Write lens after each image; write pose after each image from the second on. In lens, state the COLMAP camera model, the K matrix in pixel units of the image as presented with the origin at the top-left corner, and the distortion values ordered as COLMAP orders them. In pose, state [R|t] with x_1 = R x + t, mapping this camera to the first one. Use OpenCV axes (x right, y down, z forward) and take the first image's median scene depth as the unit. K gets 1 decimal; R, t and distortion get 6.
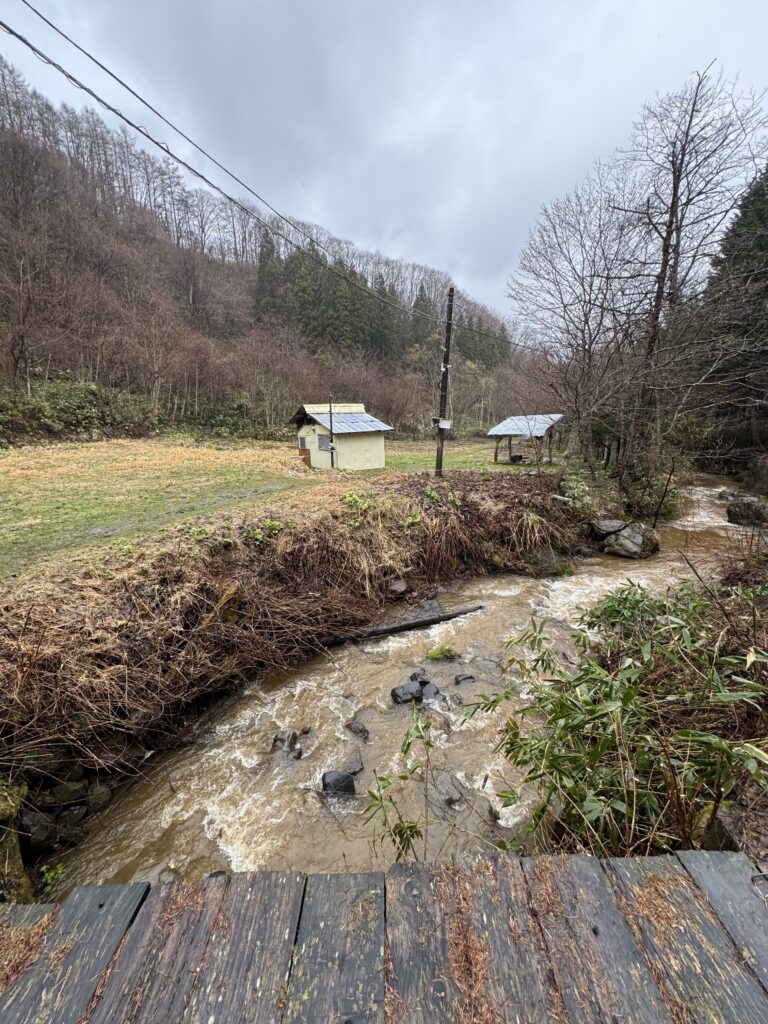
lens RADIAL K [[410.6, 0, 386.3], [0, 410.6, 511.6], [0, 0, 1]] dist [0.000372, 0.000379]
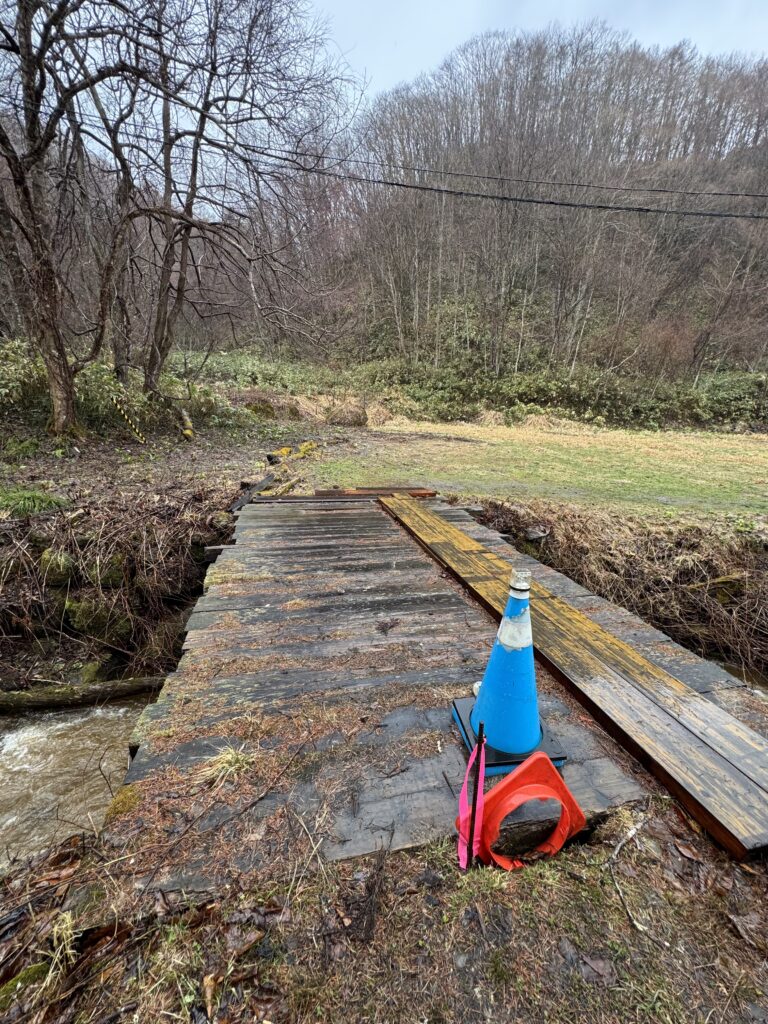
lens RADIAL K [[410.6, 0, 384.6], [0, 410.6, 513.7], [0, 0, 1]] dist [0.000372, 0.000379]
pose [[0.223292, 0.285946, -0.931867, 0.417150], [-0.258693, 0.939106, 0.226180, 0.033121], [0.939797, 0.190564, 0.283668, -0.227268]]
